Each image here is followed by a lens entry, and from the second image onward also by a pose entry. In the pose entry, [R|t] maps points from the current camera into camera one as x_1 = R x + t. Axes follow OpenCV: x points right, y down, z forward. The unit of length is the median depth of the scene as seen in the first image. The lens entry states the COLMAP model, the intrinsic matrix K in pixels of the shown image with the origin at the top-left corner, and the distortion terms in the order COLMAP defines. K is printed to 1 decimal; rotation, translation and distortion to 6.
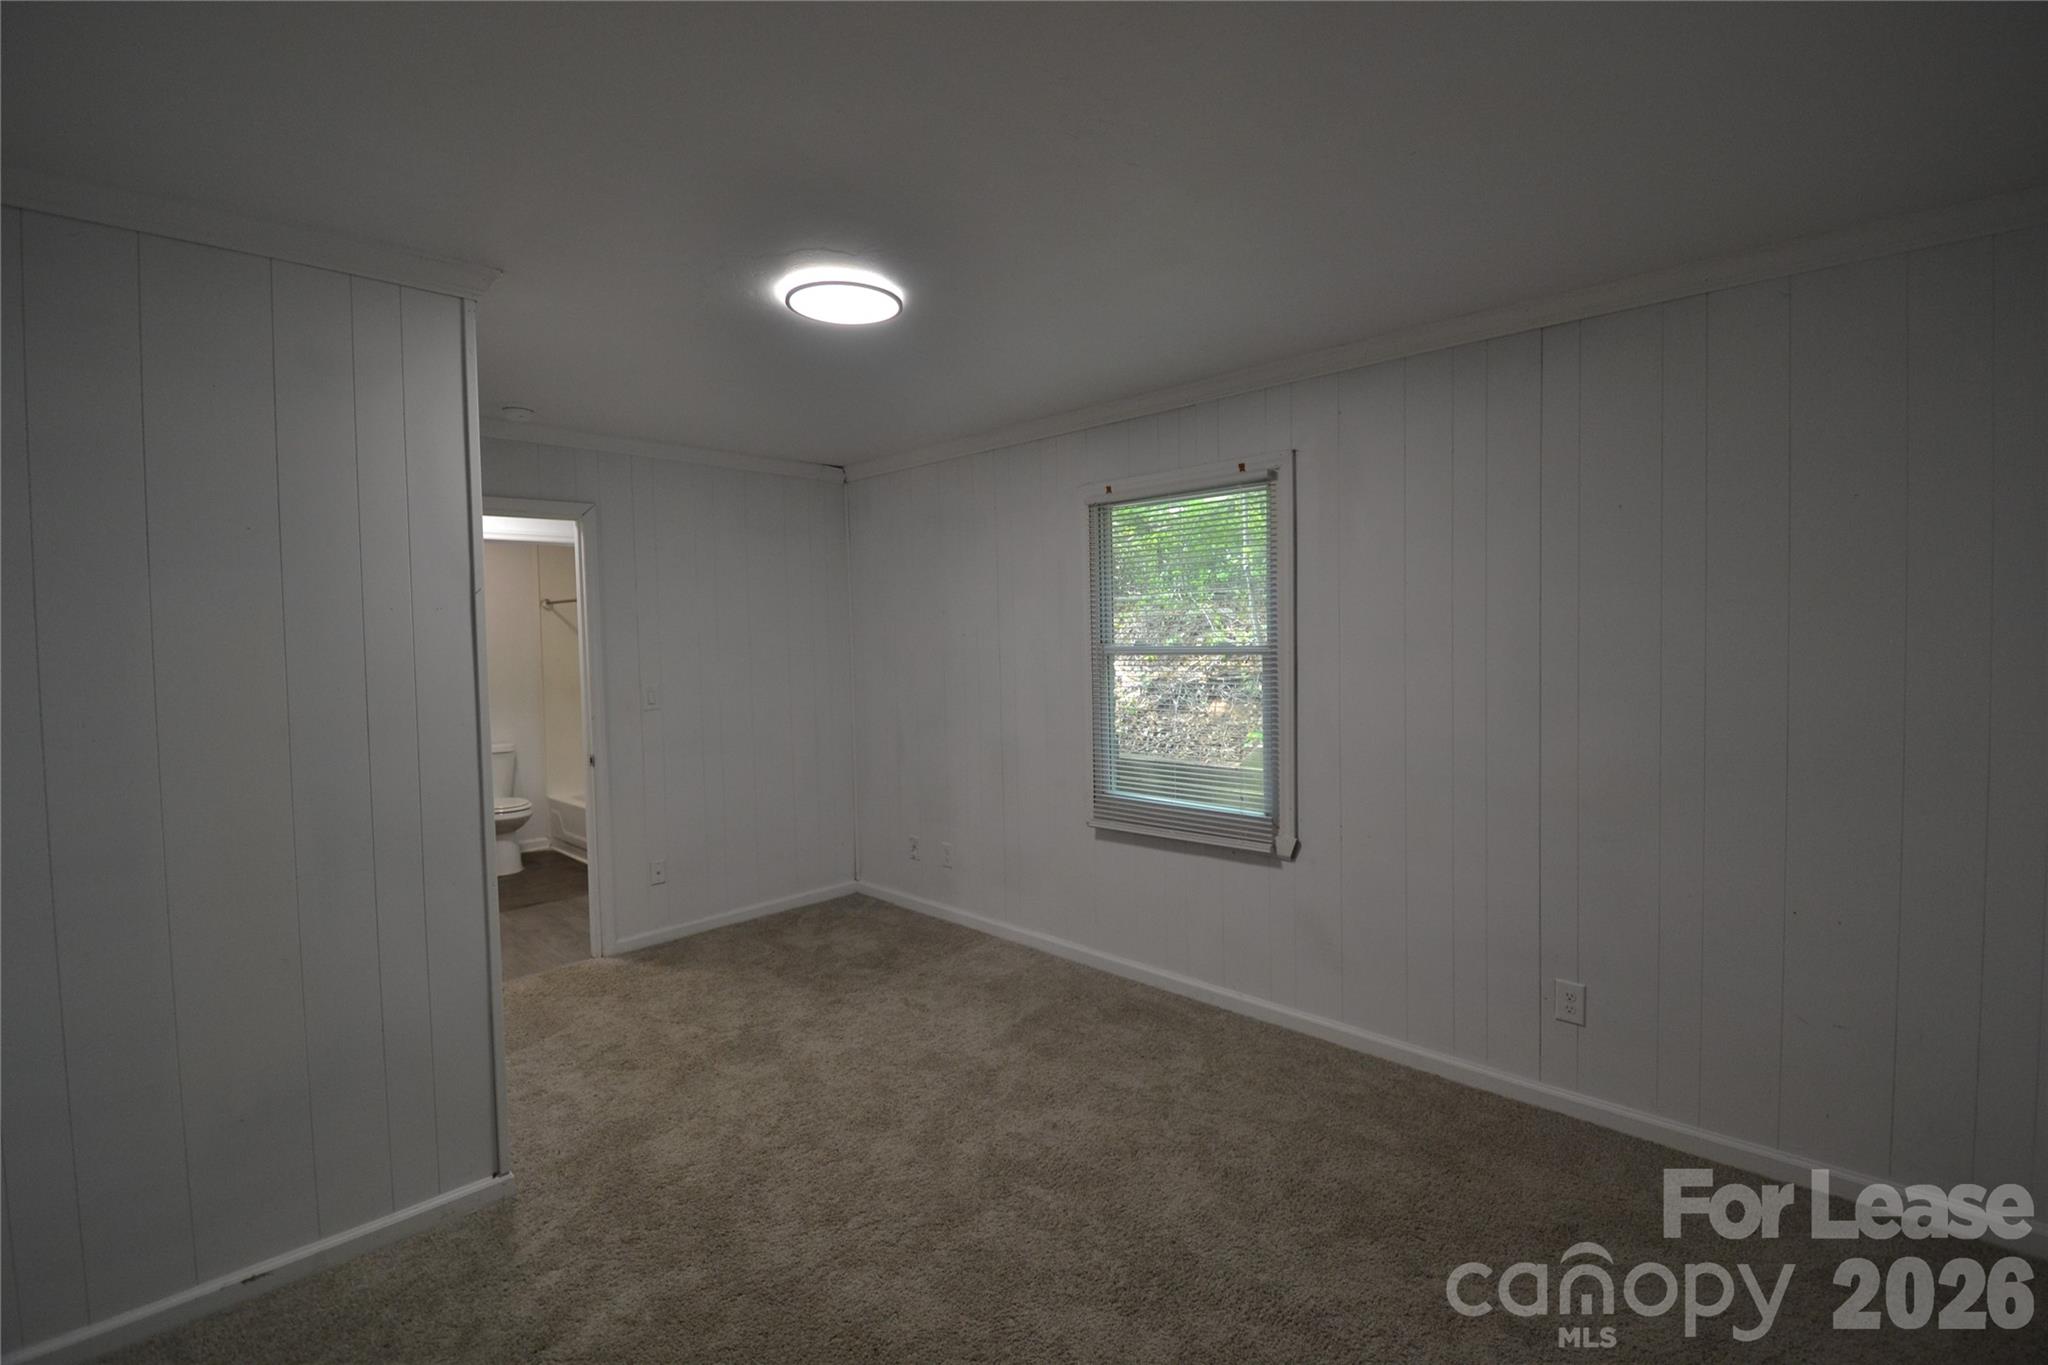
lens RADIAL K [[911.3, 0, 1028.9], [0, 911.3, 661.5], [0, 0, 1]] dist [0.019092, -0.023368]
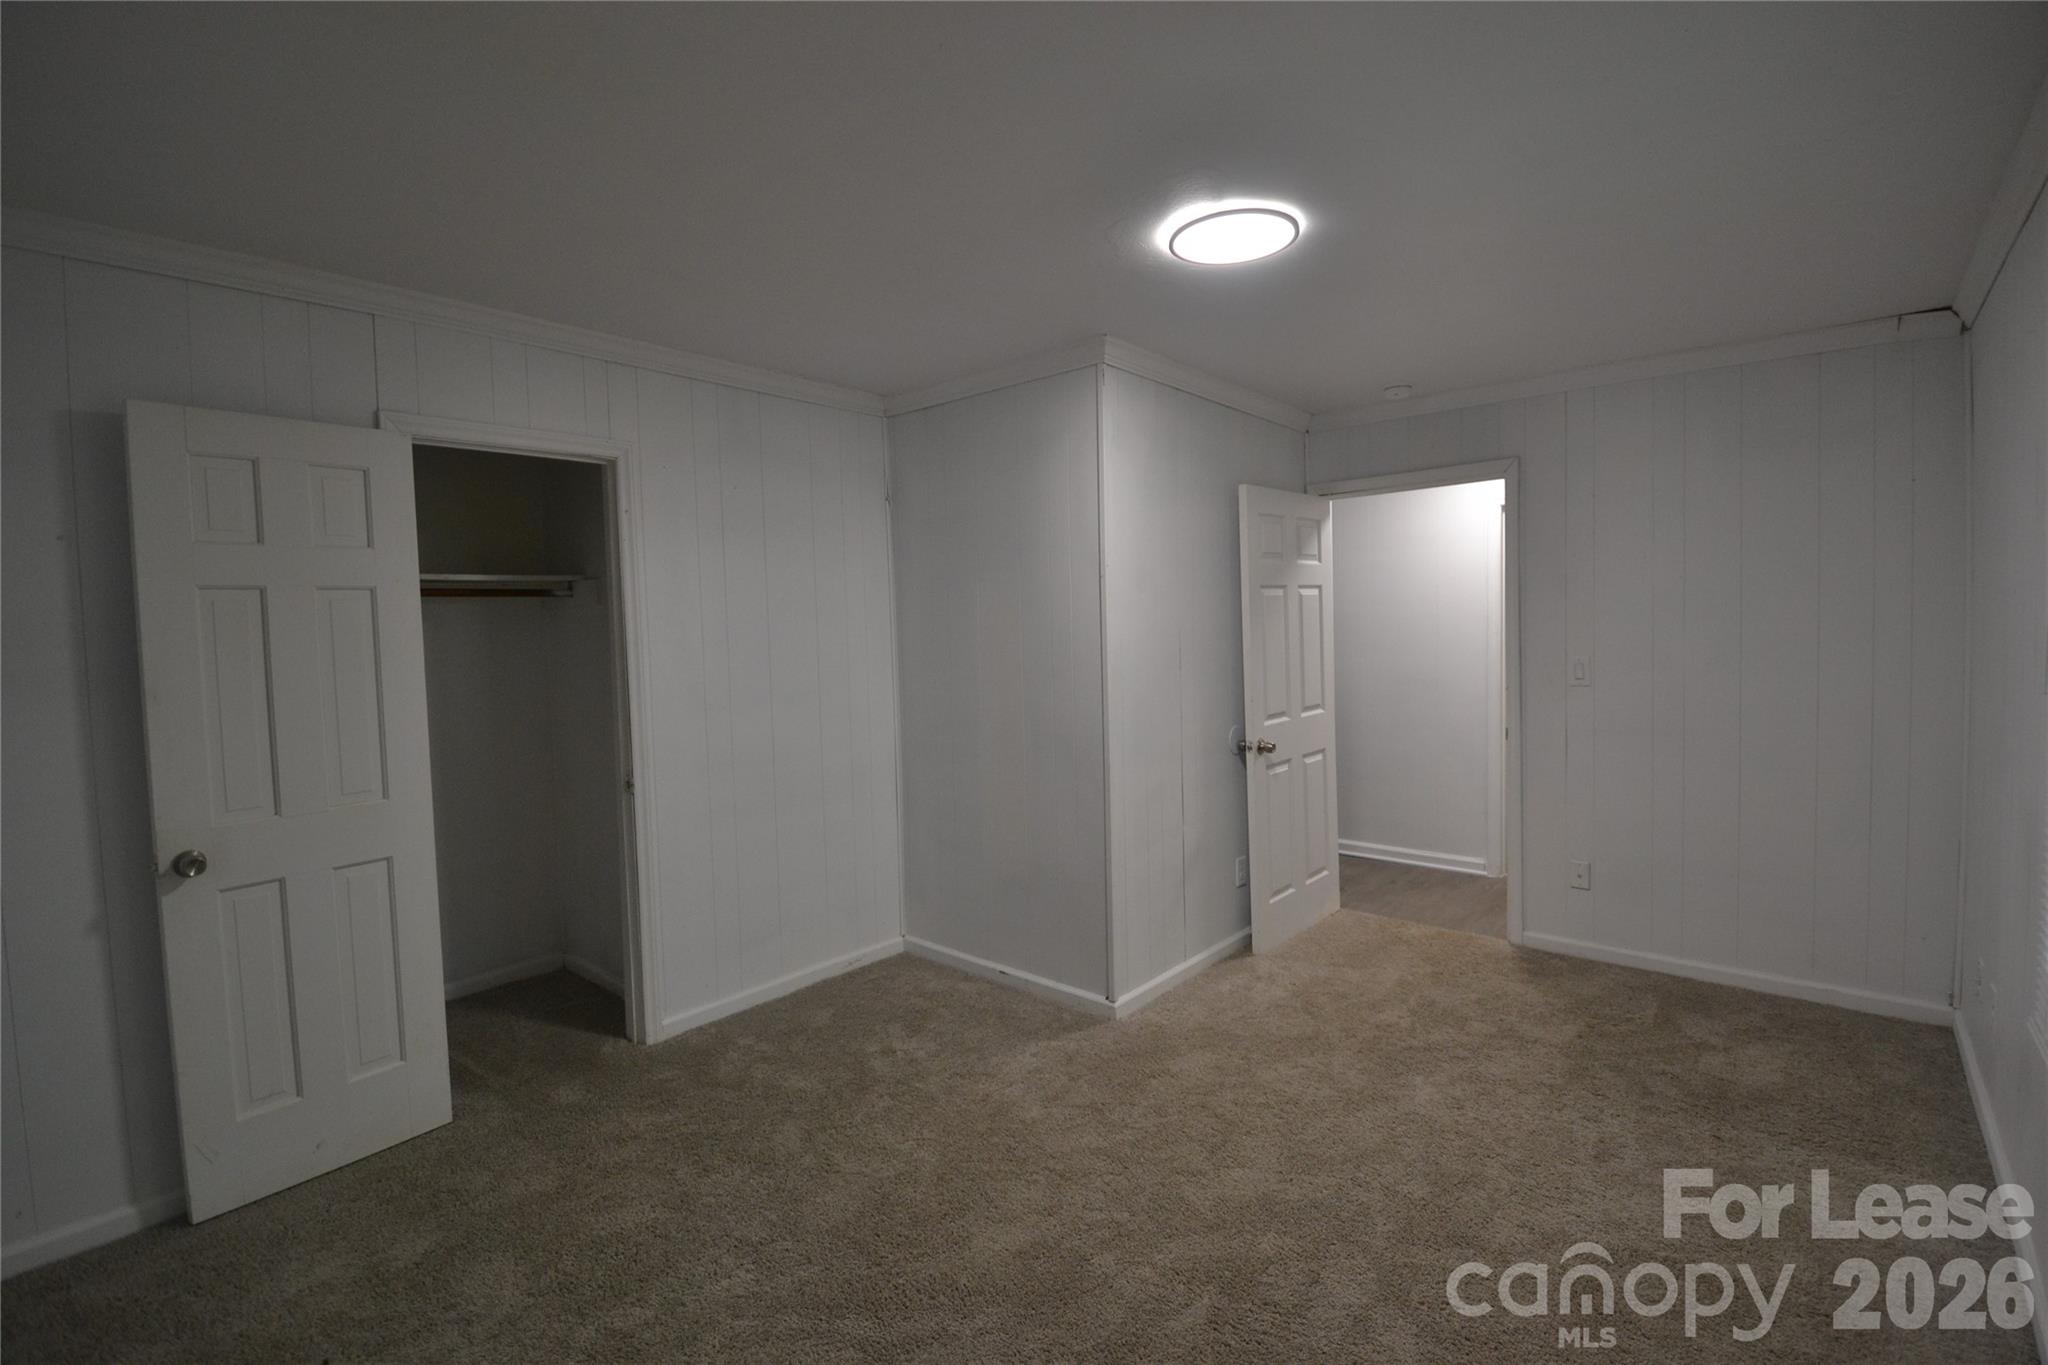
lens RADIAL K [[911.3, 0, 1028.9], [0, 911.3, 661.5], [0, 0, 1]] dist [0.019092, -0.023368]
pose [[0.069021, 0.060612, -0.995772, 0.531690], [-0.020631, 0.998026, 0.059319, -0.008124], [0.997402, 0.016449, 0.070135, 0.578584]]
